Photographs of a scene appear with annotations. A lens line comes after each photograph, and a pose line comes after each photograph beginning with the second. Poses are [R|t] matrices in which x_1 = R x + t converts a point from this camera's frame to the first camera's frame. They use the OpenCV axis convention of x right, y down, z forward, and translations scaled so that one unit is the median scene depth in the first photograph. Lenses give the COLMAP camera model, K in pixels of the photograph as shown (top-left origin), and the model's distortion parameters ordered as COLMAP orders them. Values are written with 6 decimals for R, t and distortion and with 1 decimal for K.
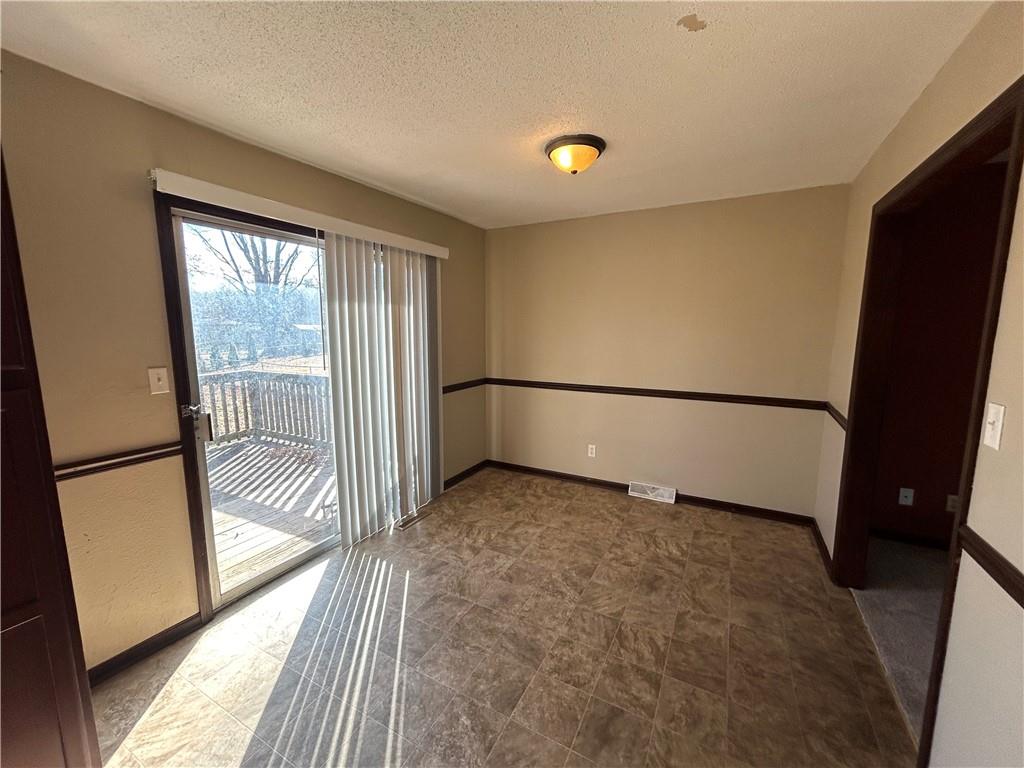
lens RADIAL K [[414.0, 0, 509.9], [0, 414.0, 382.3], [0, 0, 1]] dist [-0.005506, 0.003109]
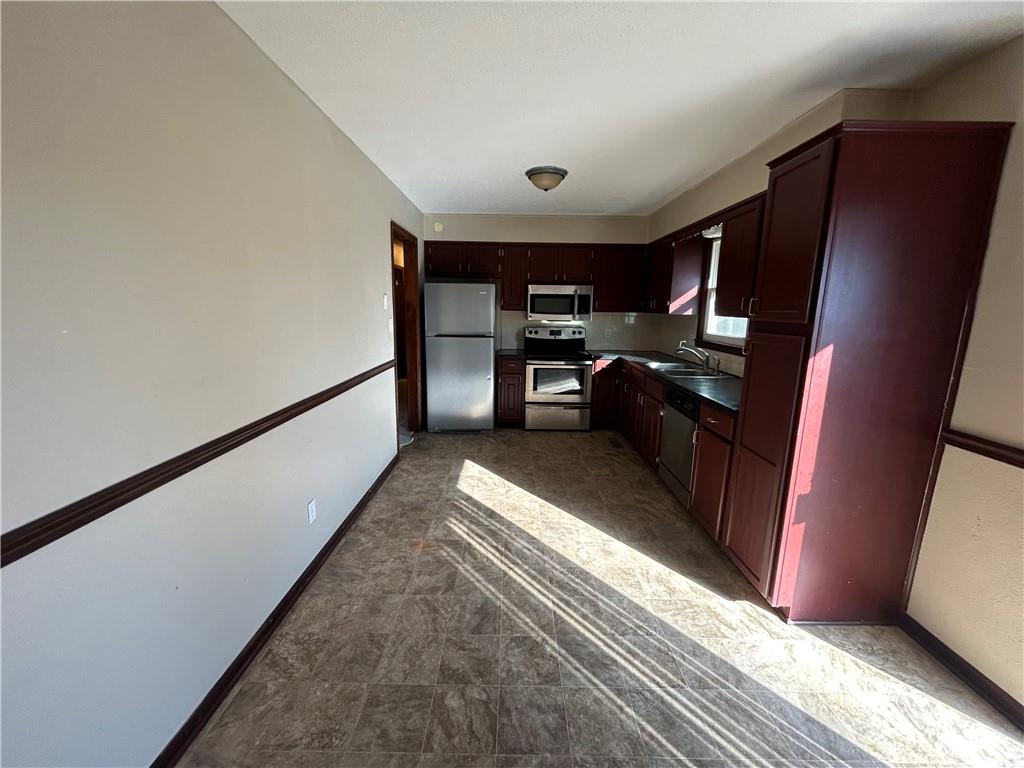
lens RADIAL K [[414.0, 0, 509.1], [0, 414.0, 382.0], [0, 0, 1]] dist [-0.005506, 0.003109]
pose [[-0.883649, 0.068478, -0.463115, 0.317794], [-0.080139, 0.952517, 0.293751, -0.105142], [0.461240, 0.296686, -0.836203, 1.029172]]
